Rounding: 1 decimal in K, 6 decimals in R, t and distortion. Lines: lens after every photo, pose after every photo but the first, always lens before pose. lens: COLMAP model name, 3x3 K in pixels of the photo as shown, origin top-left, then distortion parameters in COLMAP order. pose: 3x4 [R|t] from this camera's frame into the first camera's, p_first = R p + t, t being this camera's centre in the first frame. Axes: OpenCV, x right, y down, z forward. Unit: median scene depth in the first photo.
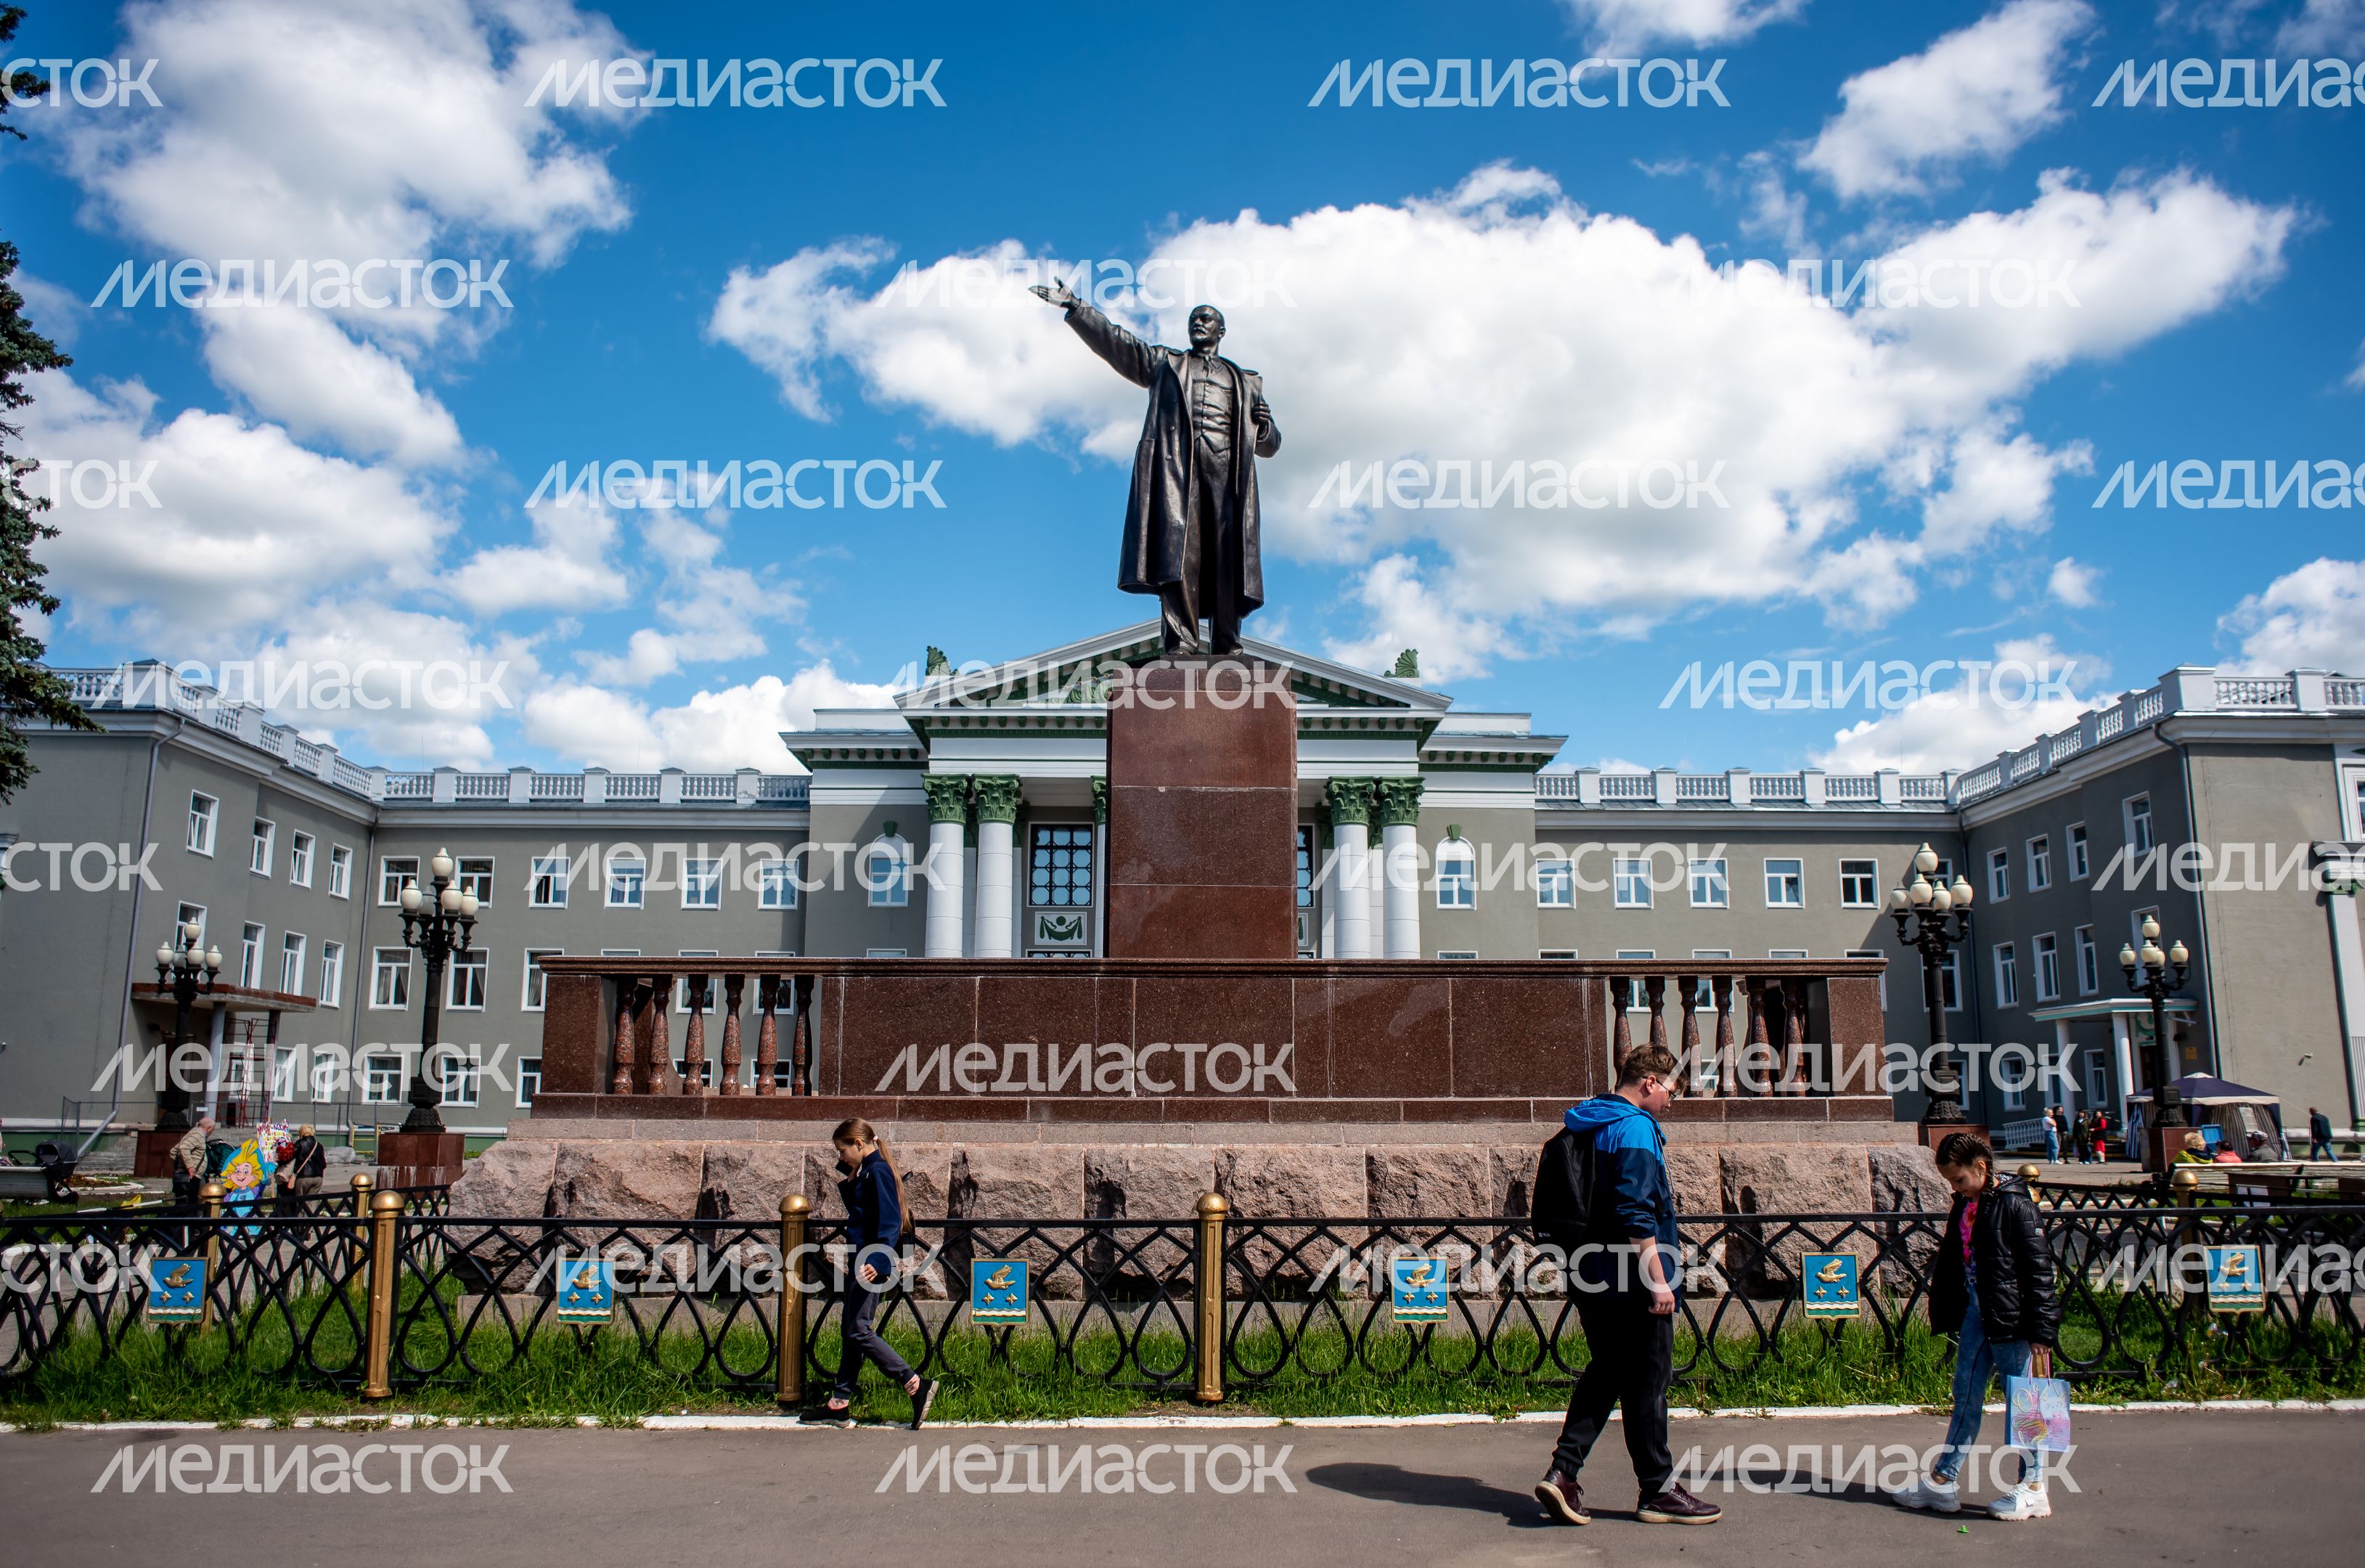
lens RADIAL K [[1714.8, 0, 1192.7], [0, 1714.8, 830.9], [0, 0, 1]] dist [-0.072979, 0.057987]
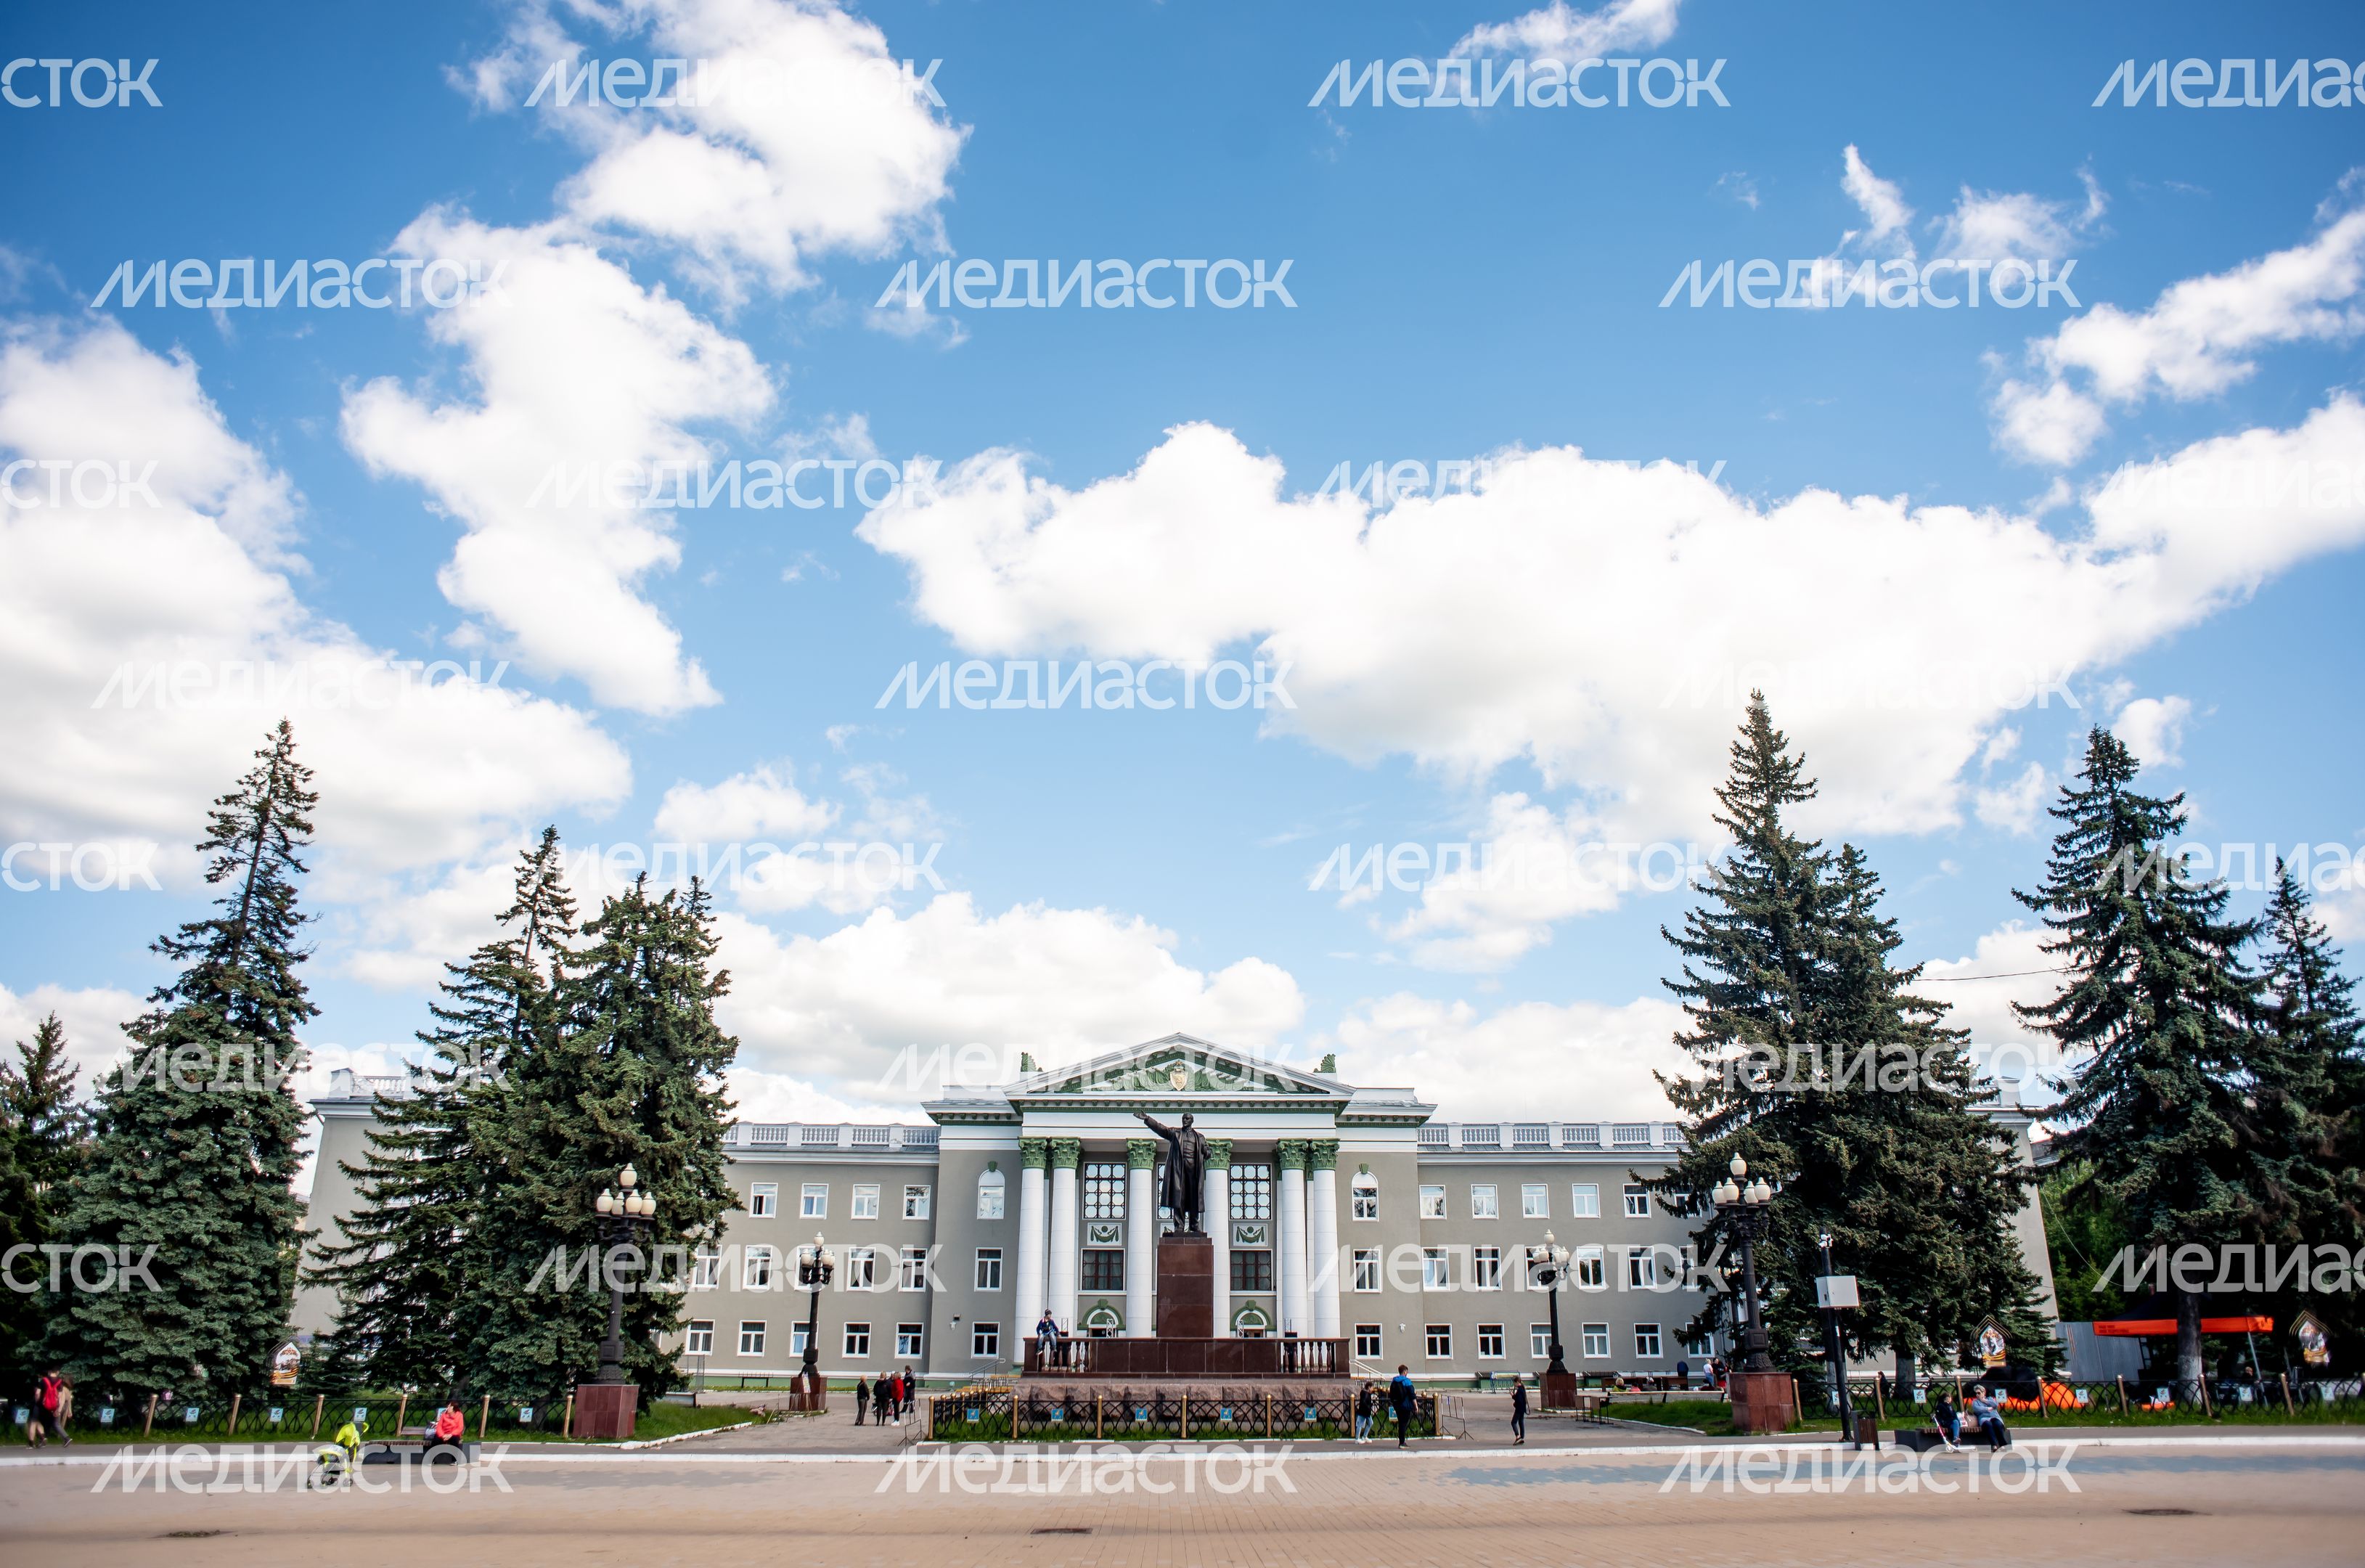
lens RADIAL K [[1670.6, 0, 1190.7], [0, 1670.6, 761.6], [0, 0, 1]] dist [-0.074849, 0.073797]
pose [[0.999986, -0.000366, -0.005358, 0.007683], [-0.000582, 0.984397, -0.175959, -0.100838], [0.005339, 0.175960, 0.984383, -0.543961]]
